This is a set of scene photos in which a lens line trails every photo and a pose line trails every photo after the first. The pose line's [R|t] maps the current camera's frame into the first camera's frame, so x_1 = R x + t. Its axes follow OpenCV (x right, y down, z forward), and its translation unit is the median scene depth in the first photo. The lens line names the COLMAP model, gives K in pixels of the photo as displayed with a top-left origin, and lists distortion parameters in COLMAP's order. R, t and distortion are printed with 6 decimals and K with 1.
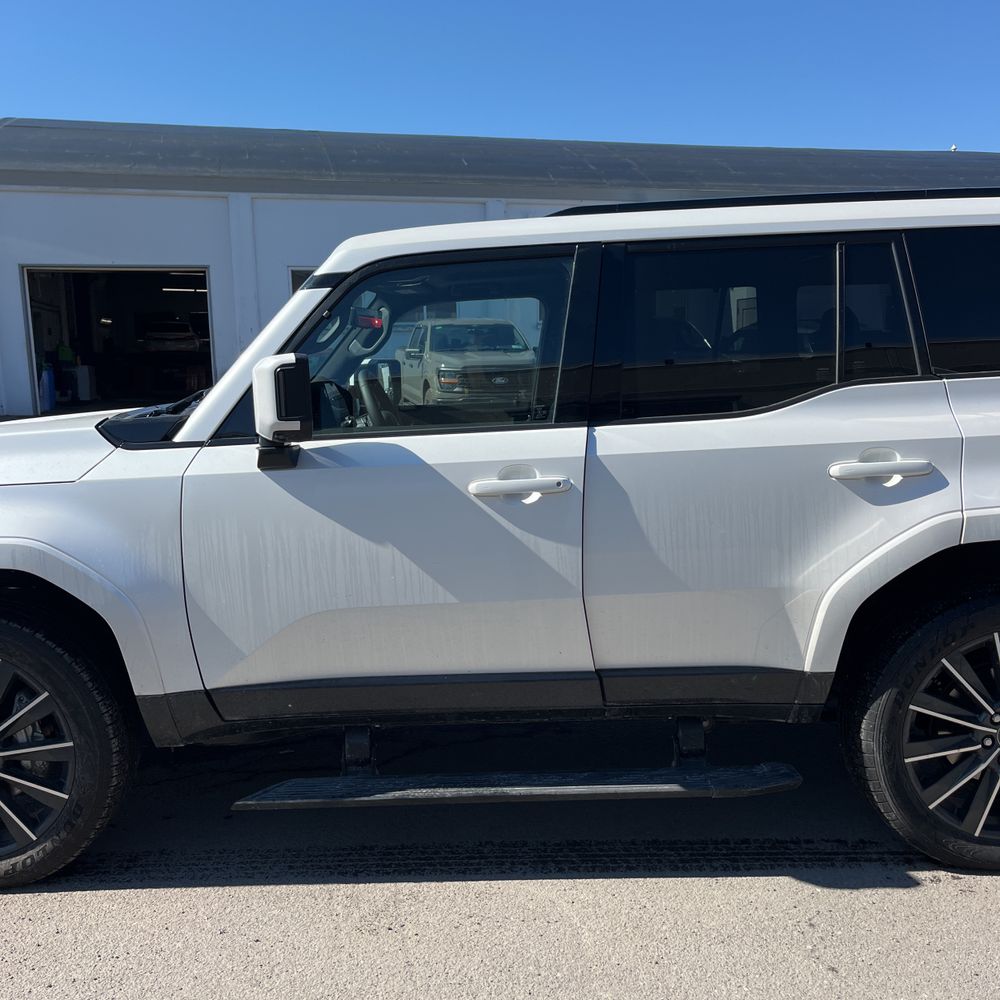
lens RADIAL K [[1014.7, 0, 501.4], [0, 1014.7, 513.8], [0, 0, 1]] dist [0.020000, 0.000000]
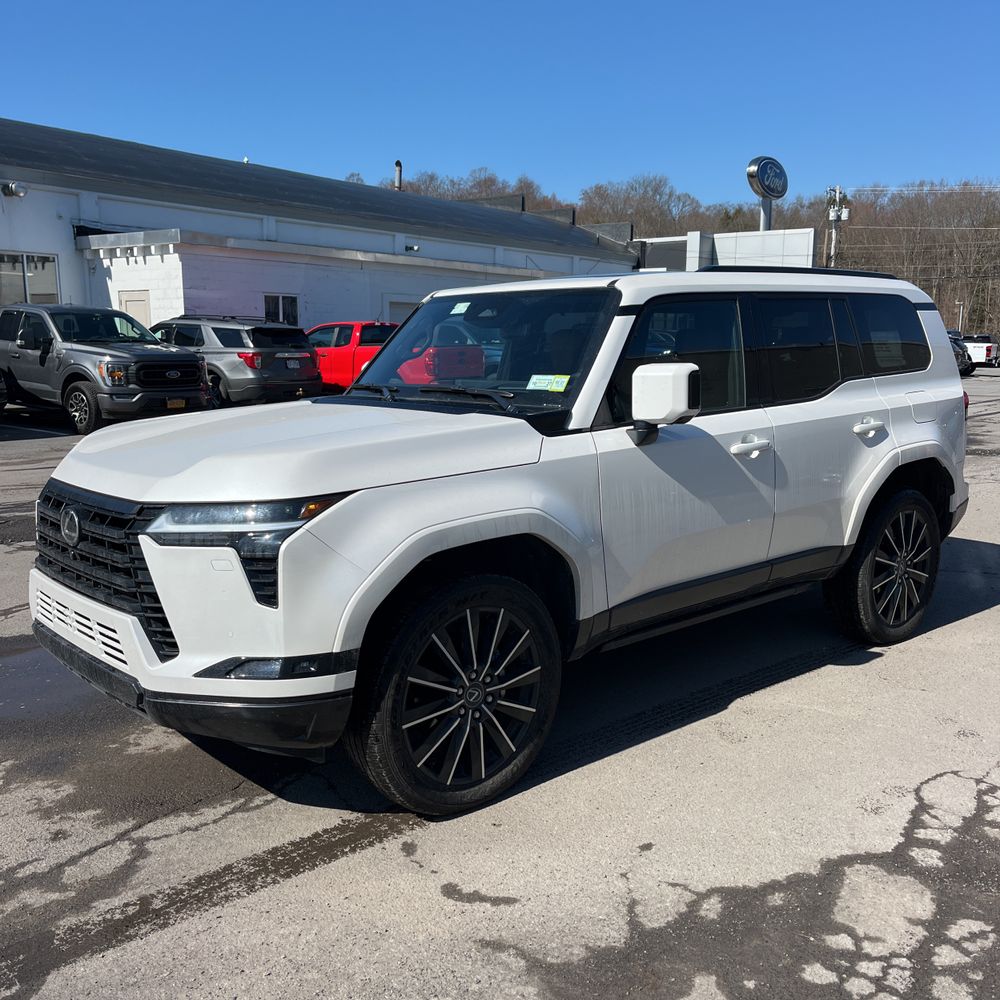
lens RADIAL K [[1014.7, 0, 498.7], [0, 1014.7, 504.3], [0, 0, 1]] dist [0.020000, 0.000000]
pose [[0.752372, -0.087653, 0.652881, -1.256725], [0.086933, 0.995651, 0.033490, -0.024847], [-0.652977, 0.031560, 0.756720, 0.062259]]
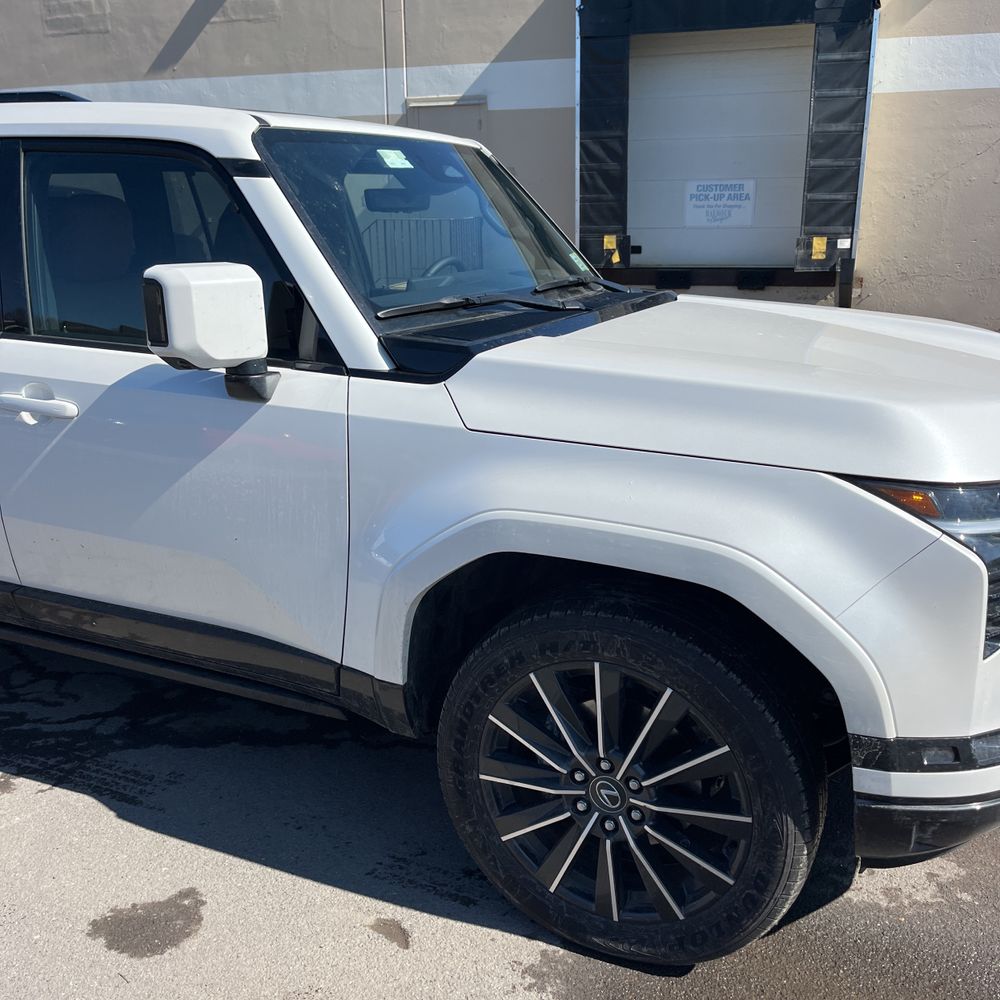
lens RADIAL K [[1014.7, 0, 514.8], [0, 1014.7, 505.4], [0, 0, 1]] dist [0.020000, 0.000000]
pose [[-0.907195, -0.091541, 0.410630, -0.748538], [0.087681, 0.913469, 0.397349, -0.364290], [-0.411472, 0.396478, -0.820668, 2.207861]]
